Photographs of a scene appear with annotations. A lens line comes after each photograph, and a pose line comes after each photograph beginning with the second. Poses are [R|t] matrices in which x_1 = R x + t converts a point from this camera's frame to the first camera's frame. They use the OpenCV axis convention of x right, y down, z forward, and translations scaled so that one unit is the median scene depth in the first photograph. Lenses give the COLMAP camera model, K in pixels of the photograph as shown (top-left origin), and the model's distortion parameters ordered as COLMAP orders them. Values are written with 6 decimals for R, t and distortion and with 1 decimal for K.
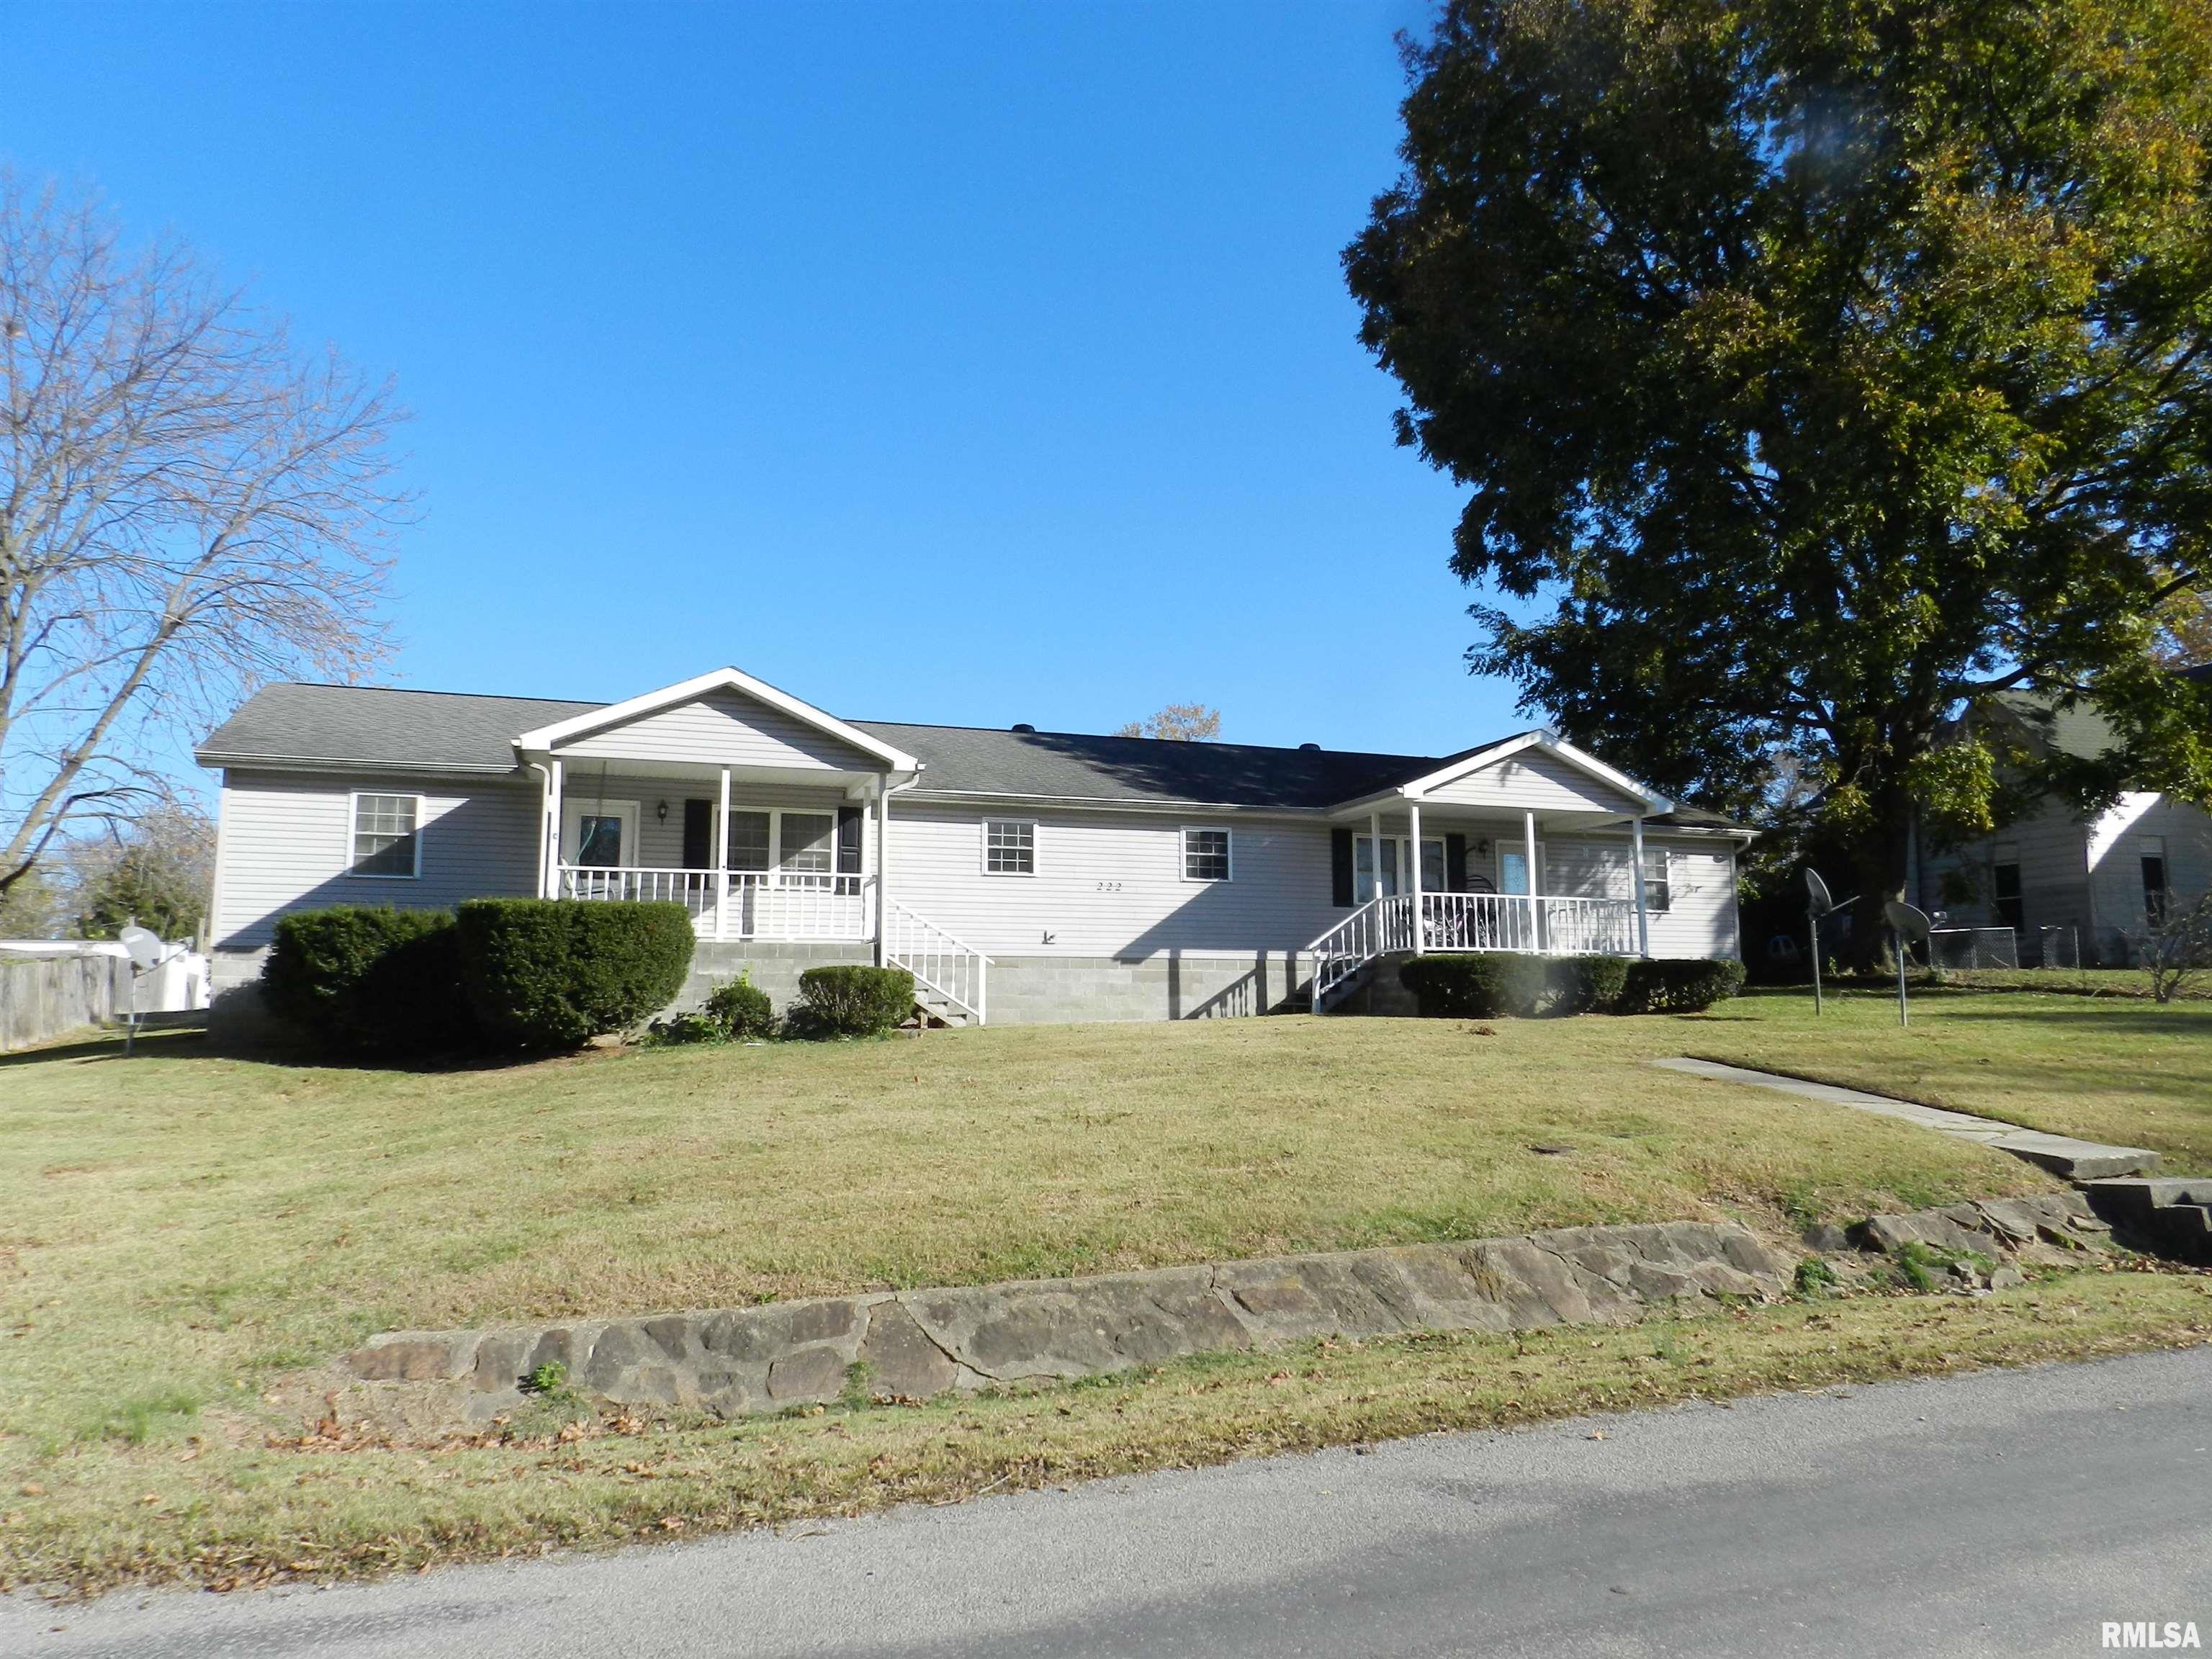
lens RADIAL K [[1497.9, 0, 1098.0], [0, 1497.9, 832.0], [0, 0, 1]] dist [0.003987, -0.001820]
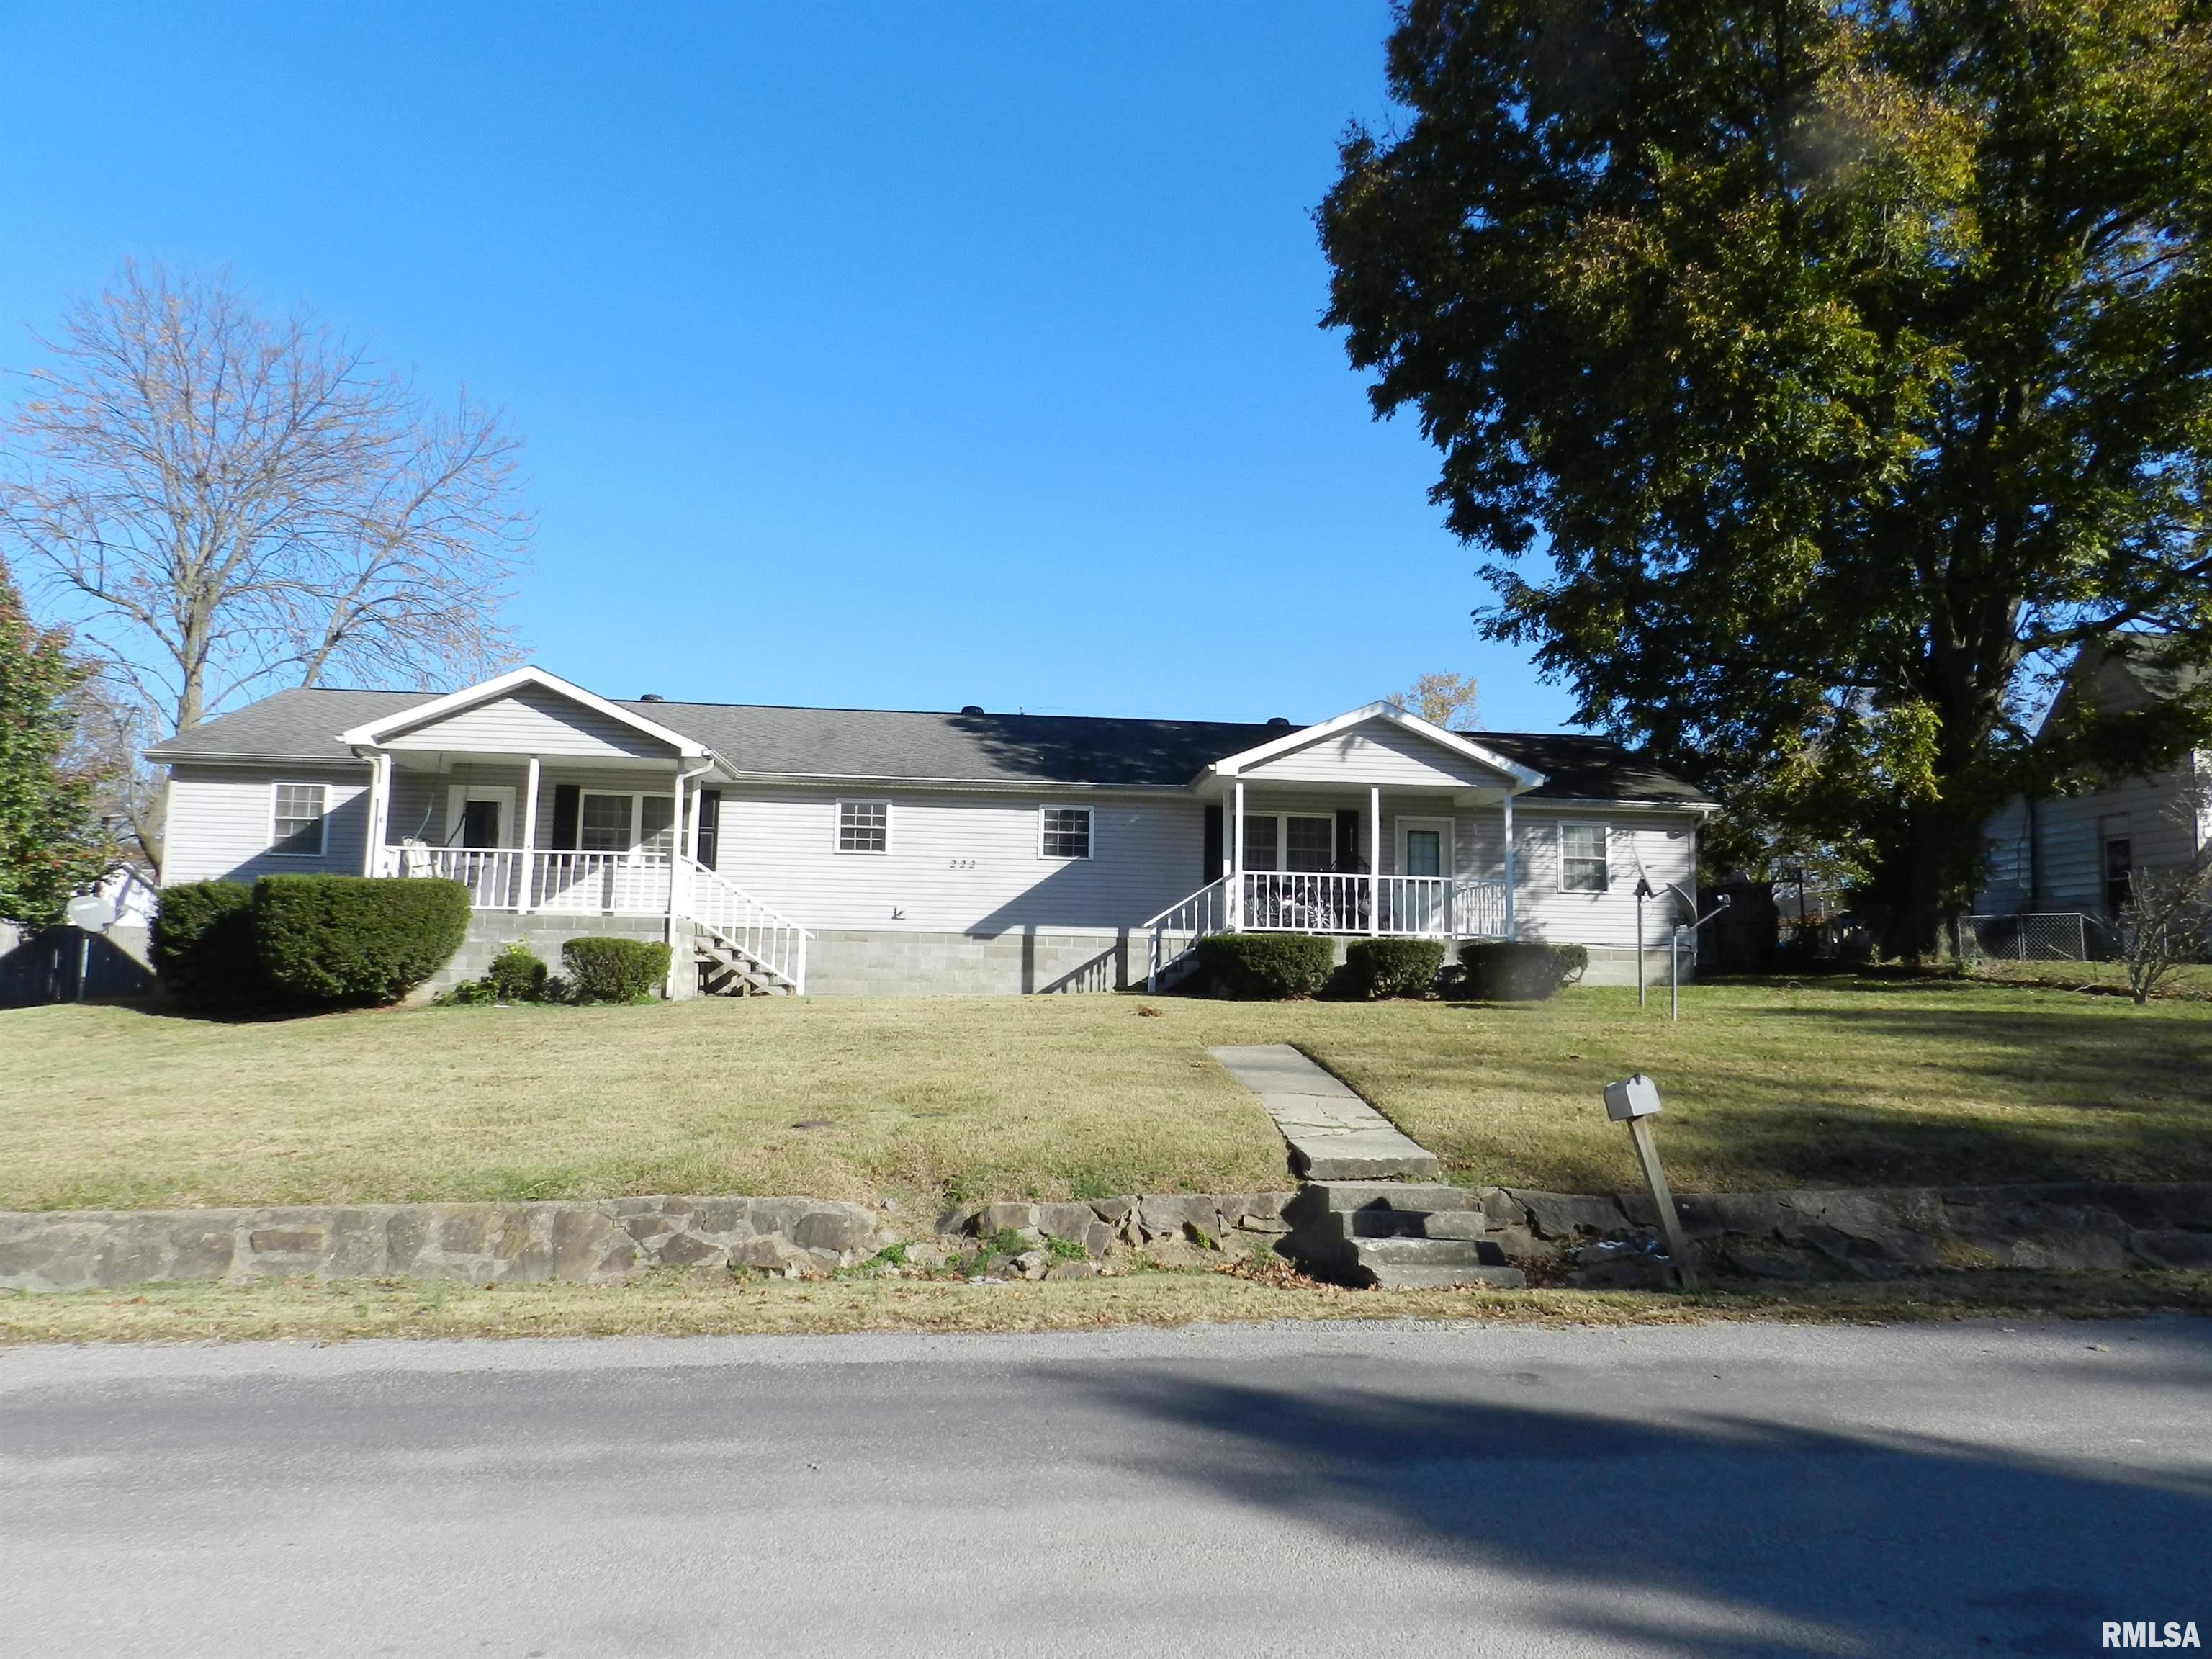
lens RADIAL K [[1501.1, 0, 1094.3], [0, 1501.1, 827.7], [0, 0, 1]] dist [0.009115, 0.000713]
pose [[0.967396, -0.004387, -0.253230, 0.361547], [0.008086, 0.999875, 0.013570, -0.001929], [0.253139, -0.015176, 0.967311, 0.025054]]
